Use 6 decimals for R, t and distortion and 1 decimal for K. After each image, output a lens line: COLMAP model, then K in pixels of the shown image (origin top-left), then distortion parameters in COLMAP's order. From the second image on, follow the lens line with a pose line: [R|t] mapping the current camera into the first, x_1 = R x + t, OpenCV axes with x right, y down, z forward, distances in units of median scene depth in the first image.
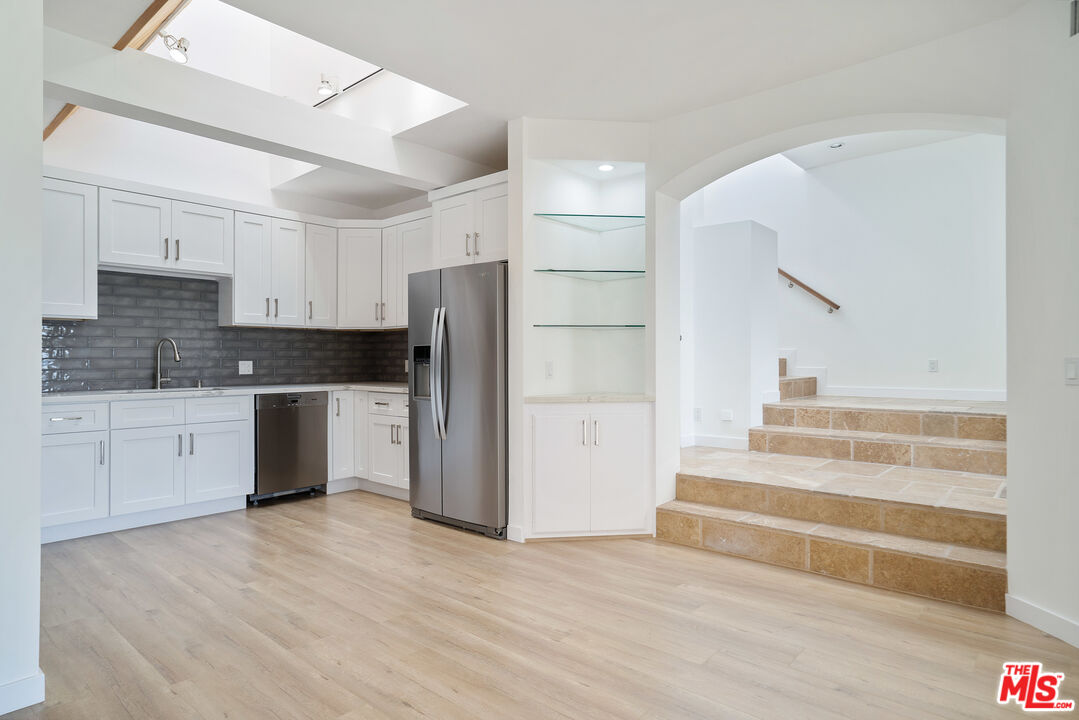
lens RADIAL K [[634.8, 0, 538.9], [0, 634.8, 366.5], [0, 0, 1]] dist [-0.012024, 0.002689]
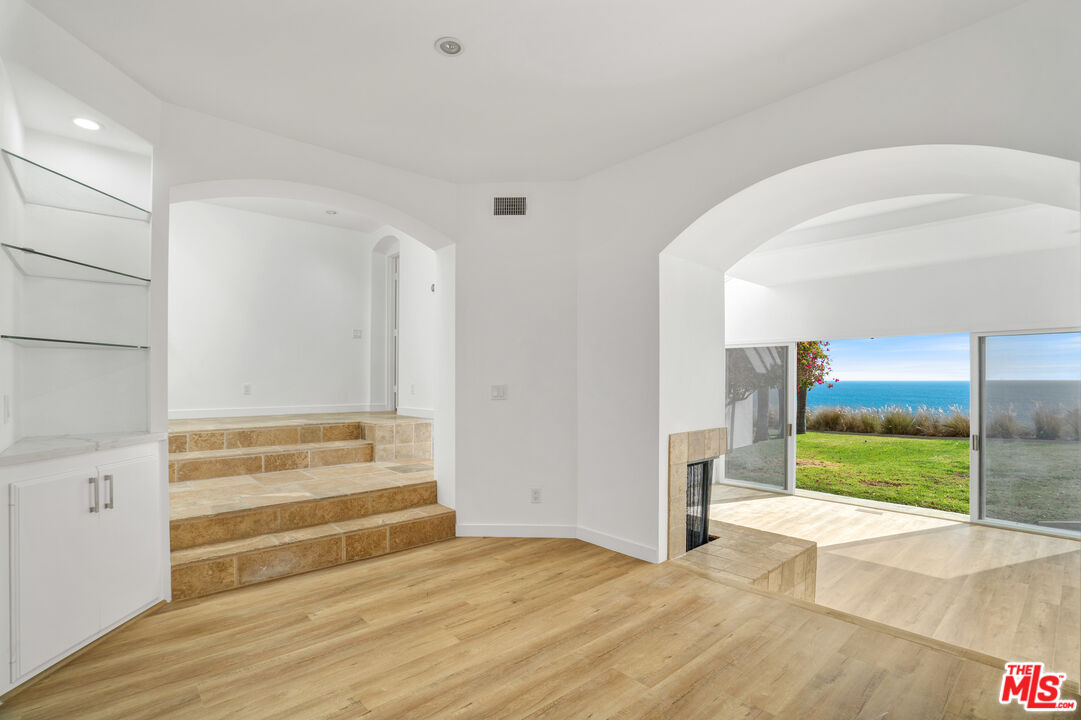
lens RADIAL K [[508.8, 0, 536.6], [0, 508.8, 386.5], [0, 0, 1]] dist [-0.039323, 0.012183]
pose [[0.113213, -0.011208, 0.993507, -0.430477], [0.009543, 0.999903, 0.010193, -0.016849], [-0.993525, 0.008327, 0.113309, 0.466712]]
